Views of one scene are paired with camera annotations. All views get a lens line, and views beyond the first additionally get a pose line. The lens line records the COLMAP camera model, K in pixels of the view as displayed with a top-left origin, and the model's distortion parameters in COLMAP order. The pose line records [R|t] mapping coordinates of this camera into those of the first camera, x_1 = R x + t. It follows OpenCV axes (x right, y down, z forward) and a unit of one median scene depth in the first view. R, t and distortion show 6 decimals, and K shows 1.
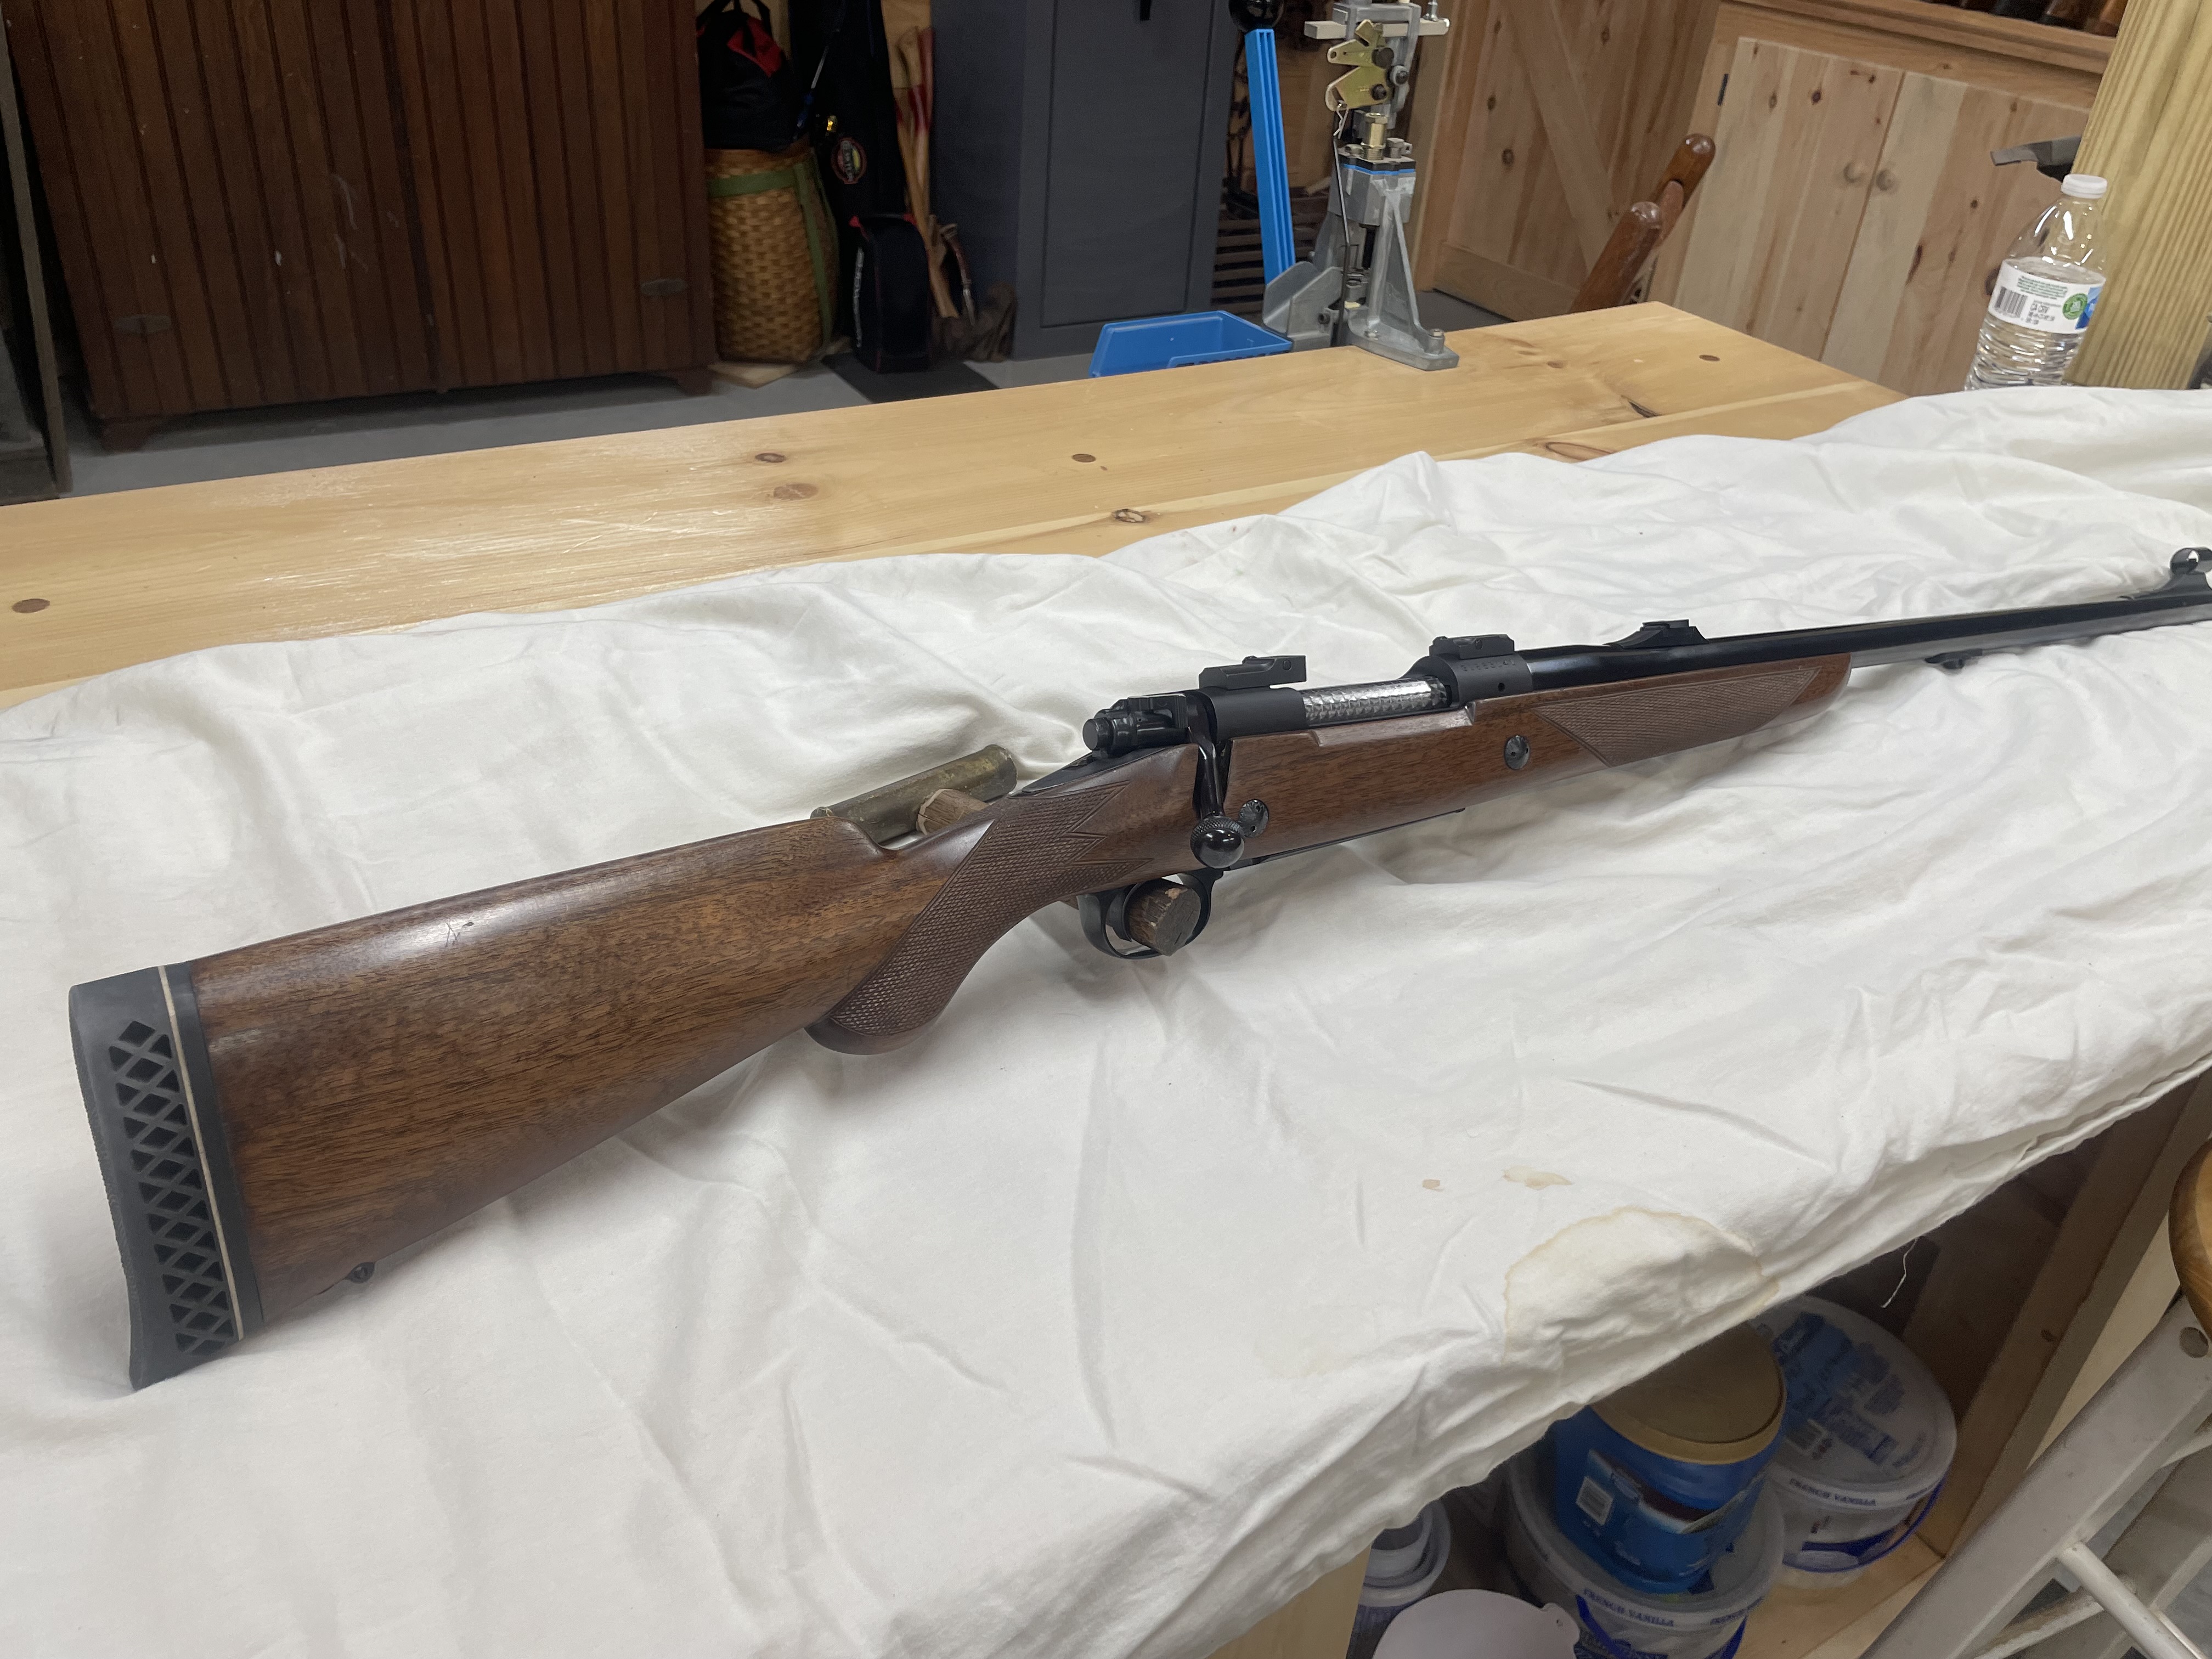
lens RADIAL K [[1698.6, 0, 1124.9], [0, 1698.6, 811.0], [0, 0, 1]] dist [0.079330, -0.113718]
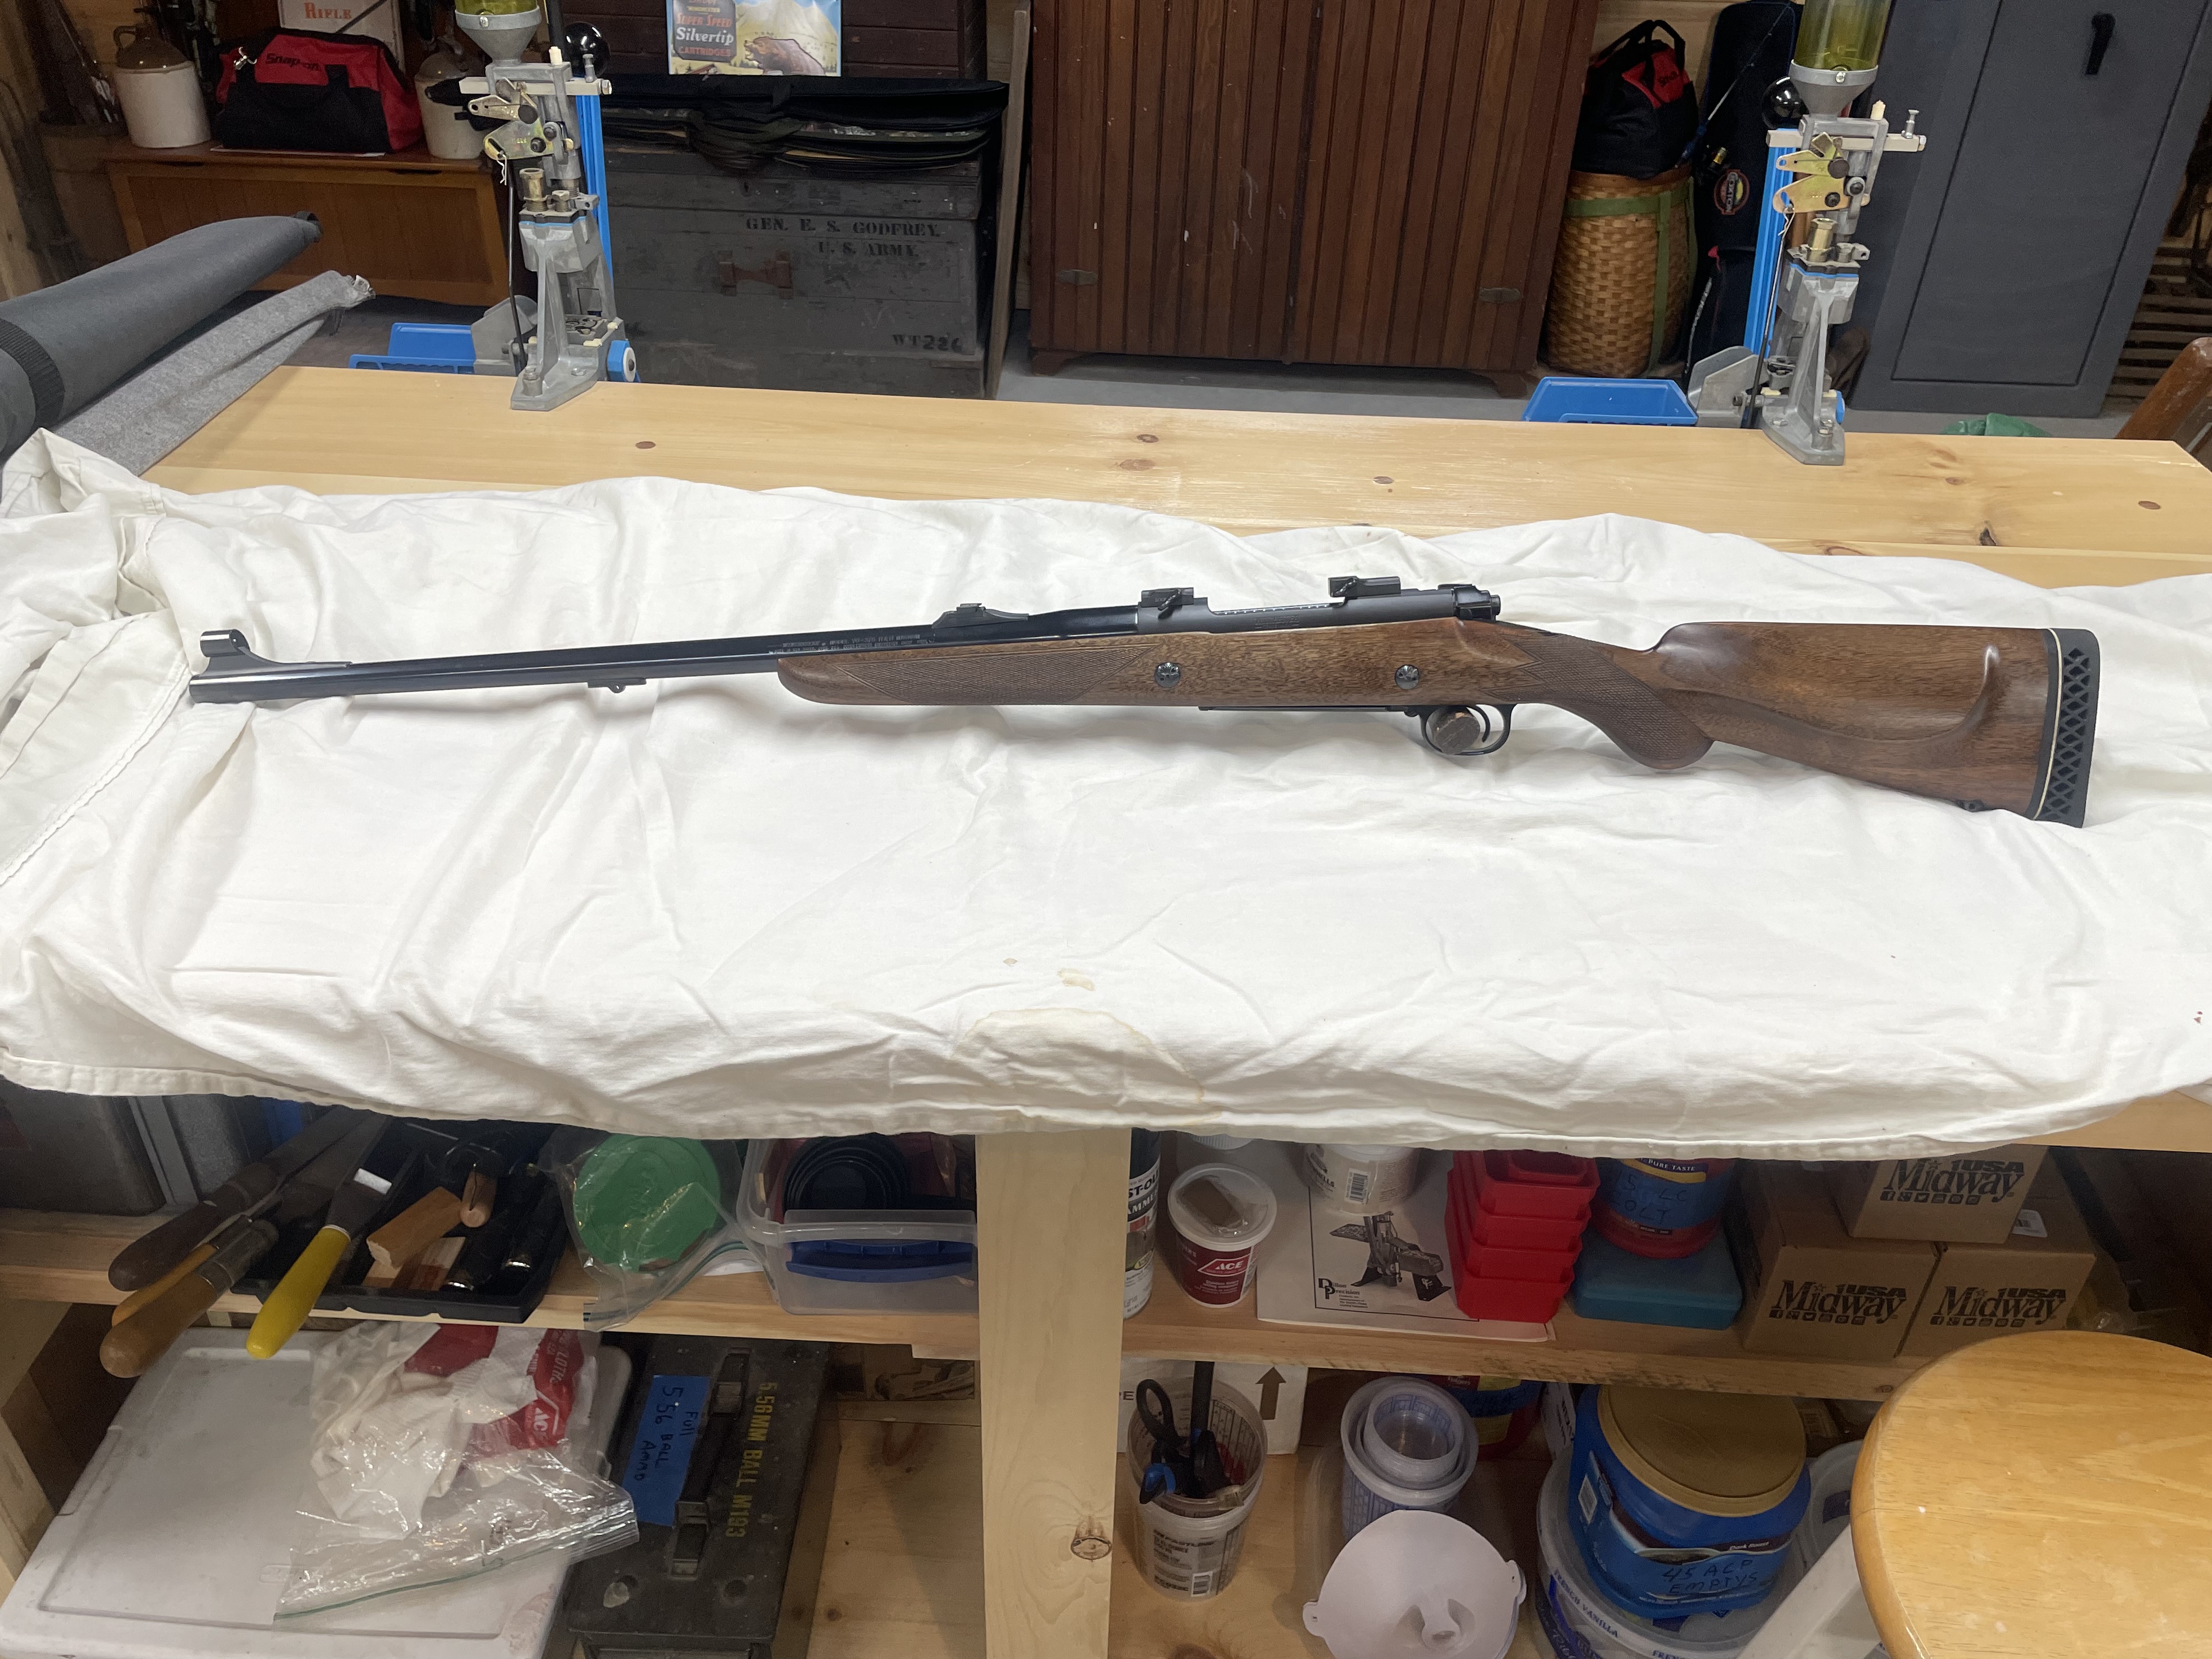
lens RADIAL K [[1698.6, 0, 1093.4], [0, 1698.6, 821.9], [0, 0, 1]] dist [0.079330, -0.113718]
pose [[0.824233, 0.274325, -0.495365, 0.160420], [-0.269874, 0.959377, 0.082246, -0.006070], [0.497804, 0.065897, 0.864783, -0.047046]]
